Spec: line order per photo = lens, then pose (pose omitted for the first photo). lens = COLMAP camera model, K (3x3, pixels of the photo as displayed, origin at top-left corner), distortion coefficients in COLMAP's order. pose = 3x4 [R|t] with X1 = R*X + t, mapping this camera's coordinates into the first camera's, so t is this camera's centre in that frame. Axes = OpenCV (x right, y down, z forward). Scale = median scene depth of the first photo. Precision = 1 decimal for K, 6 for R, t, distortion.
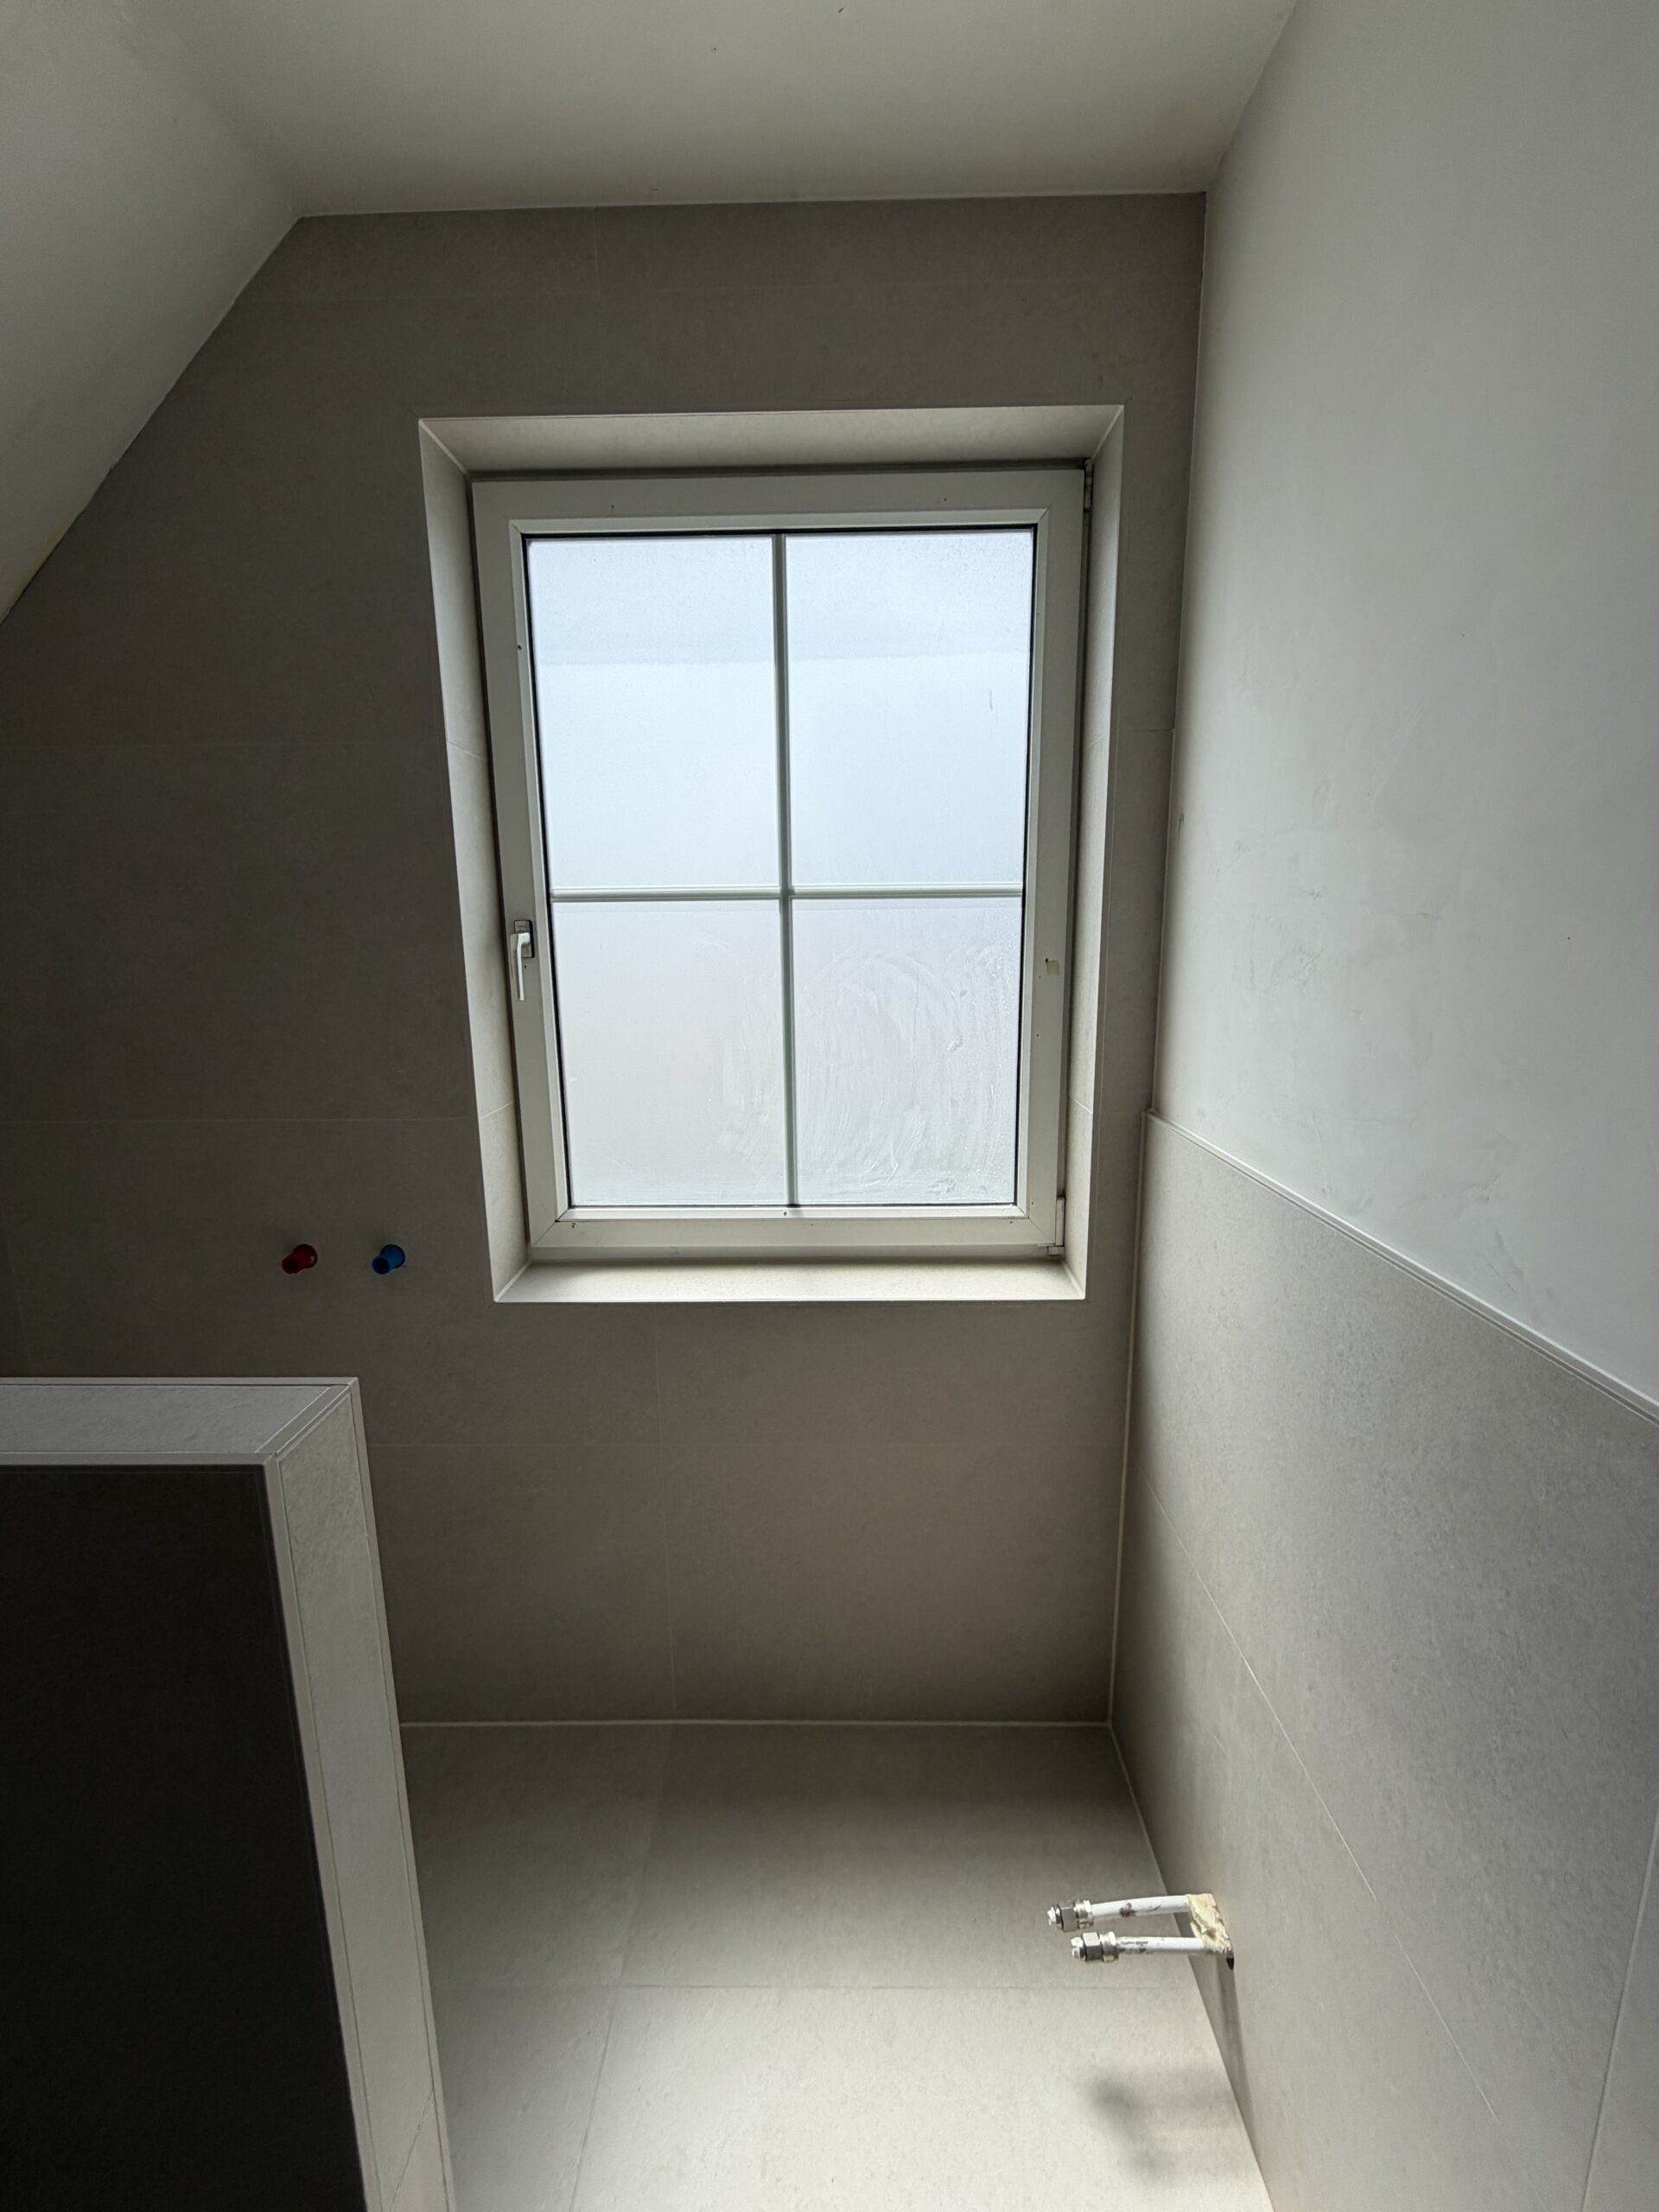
lens RADIAL K [[884.4, 0, 831.9], [0, 884.4, 1098.0], [0, 0, 1]] dist [0.000310, 0.000007]
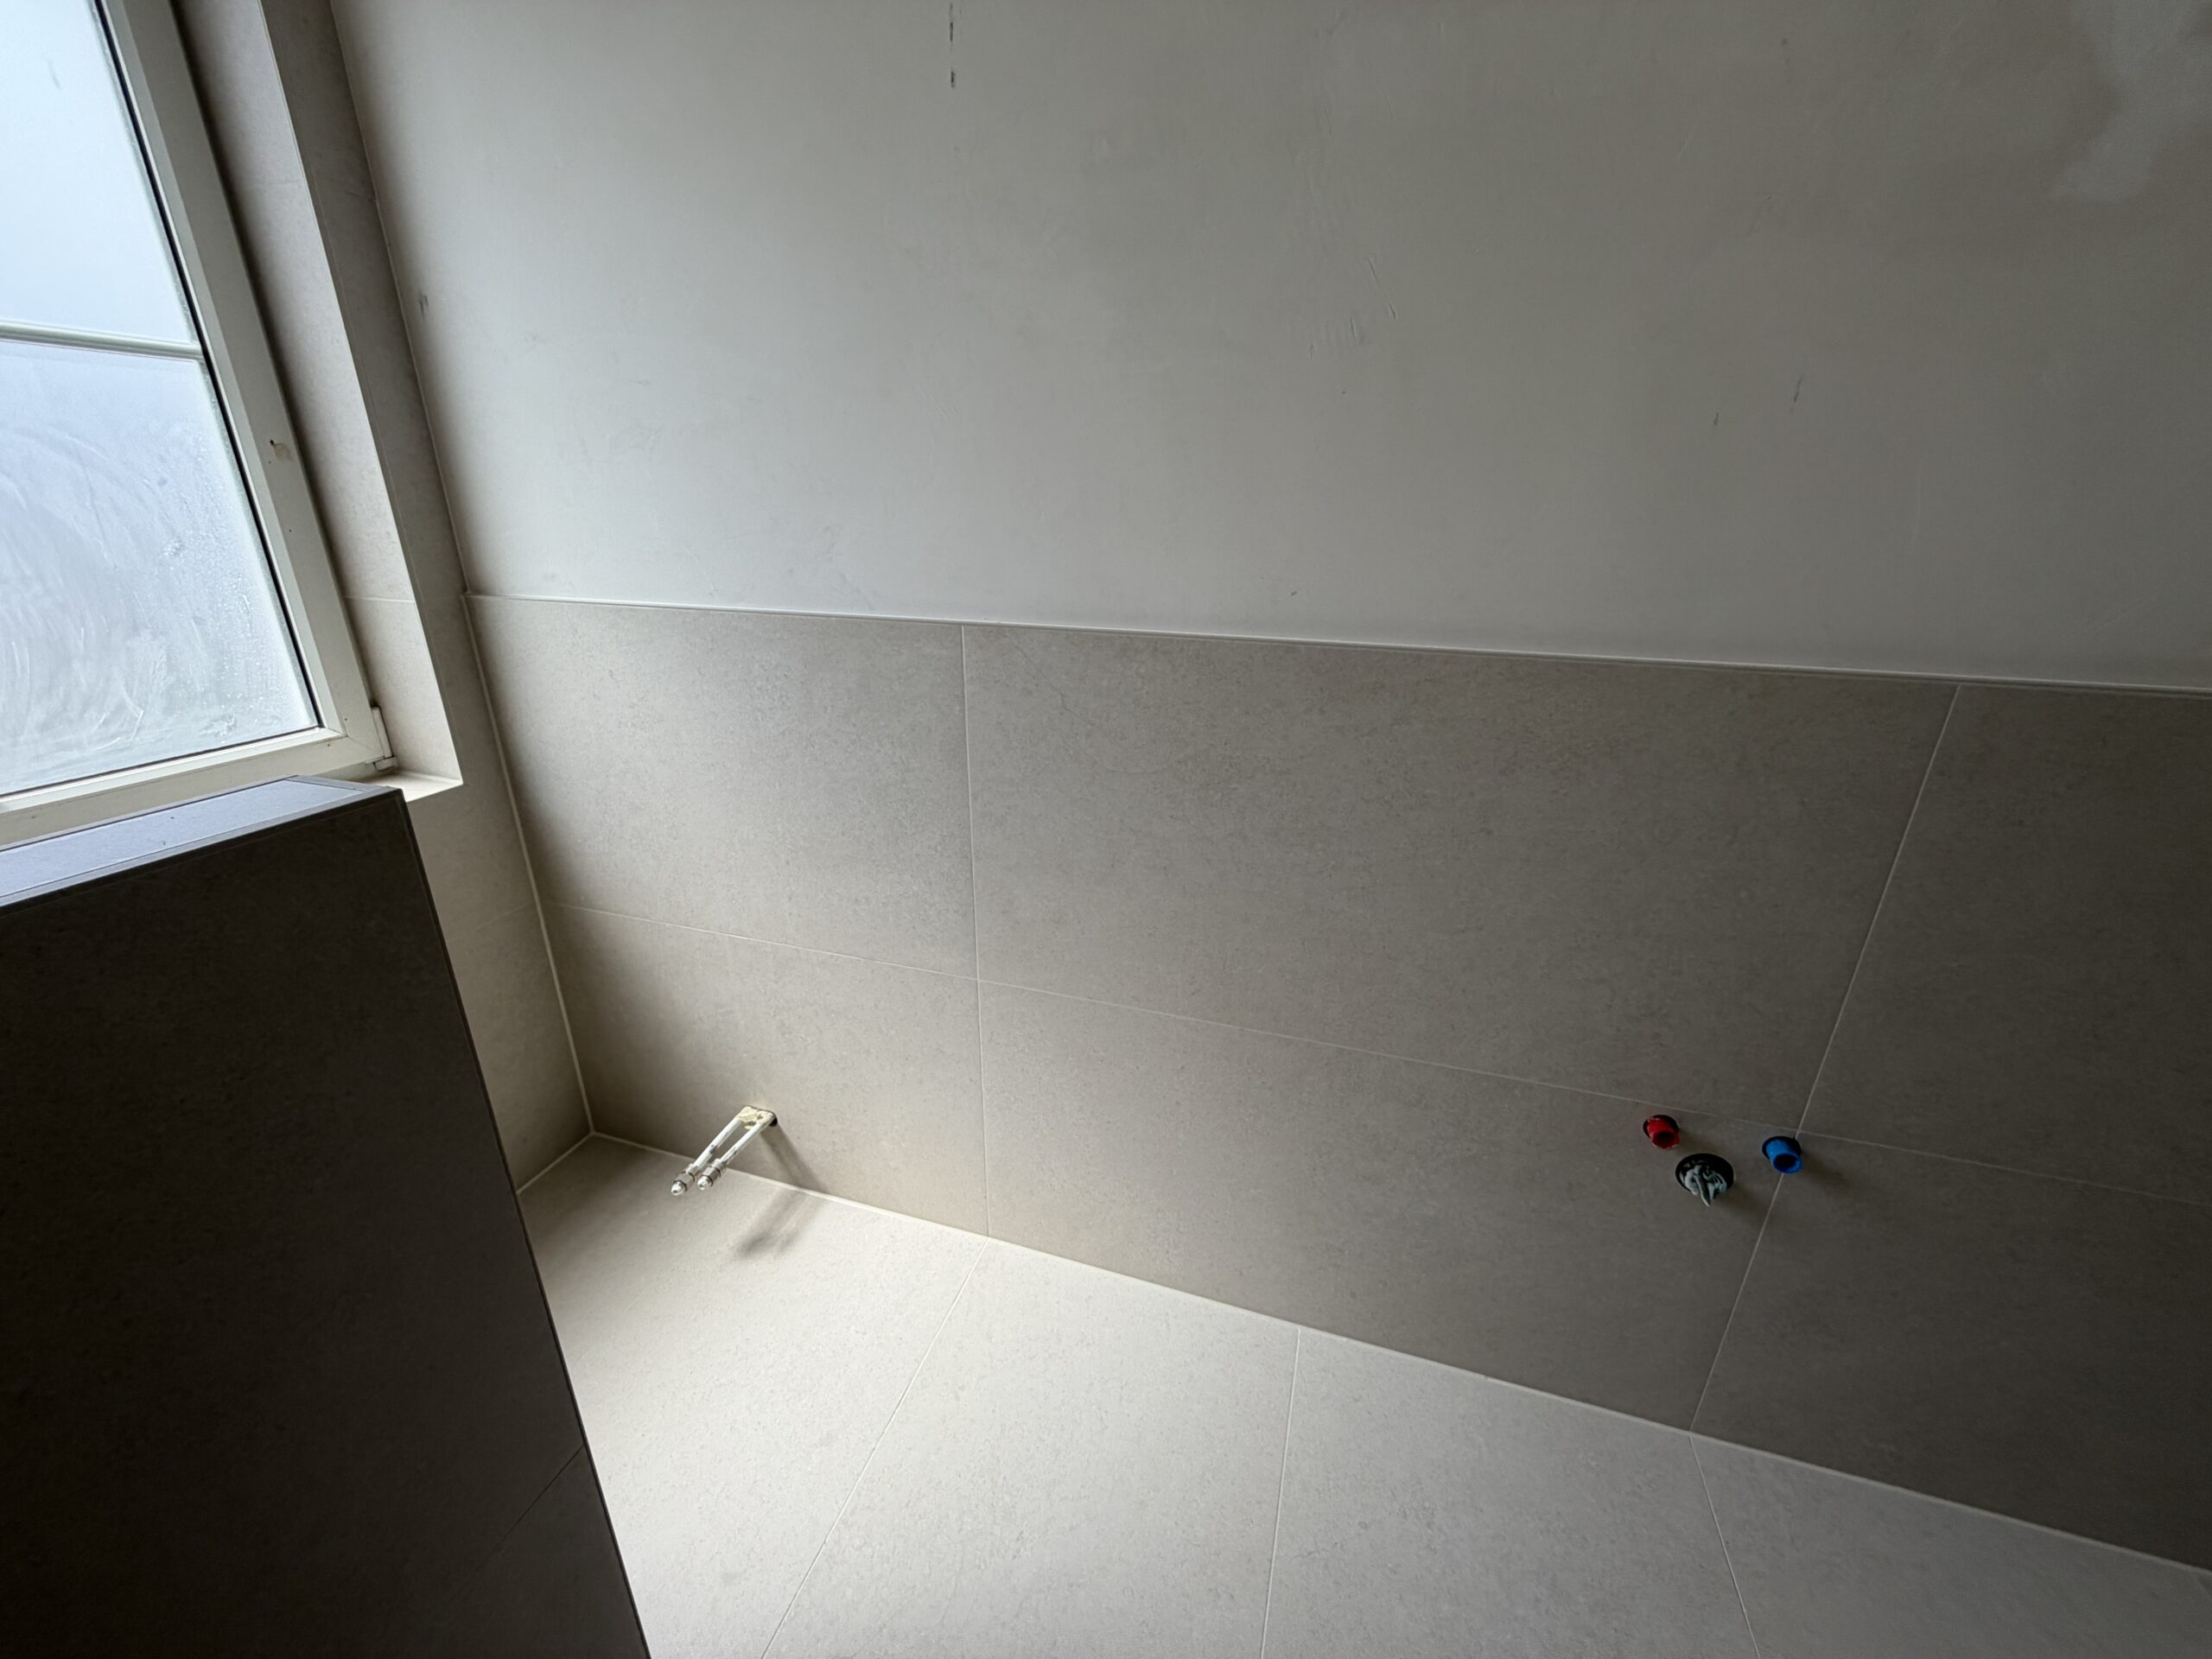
lens RADIAL K [[884.4, 0, 1103.8], [0, 884.4, 827.7], [0, 0, 1]] dist [0.000310, 0.000007]
pose [[0.281990, -0.329196, 0.901173, -0.459686], [0.164225, 0.941991, 0.292718, 0.088992], [-0.945258, 0.065451, 0.319694, -0.064602]]
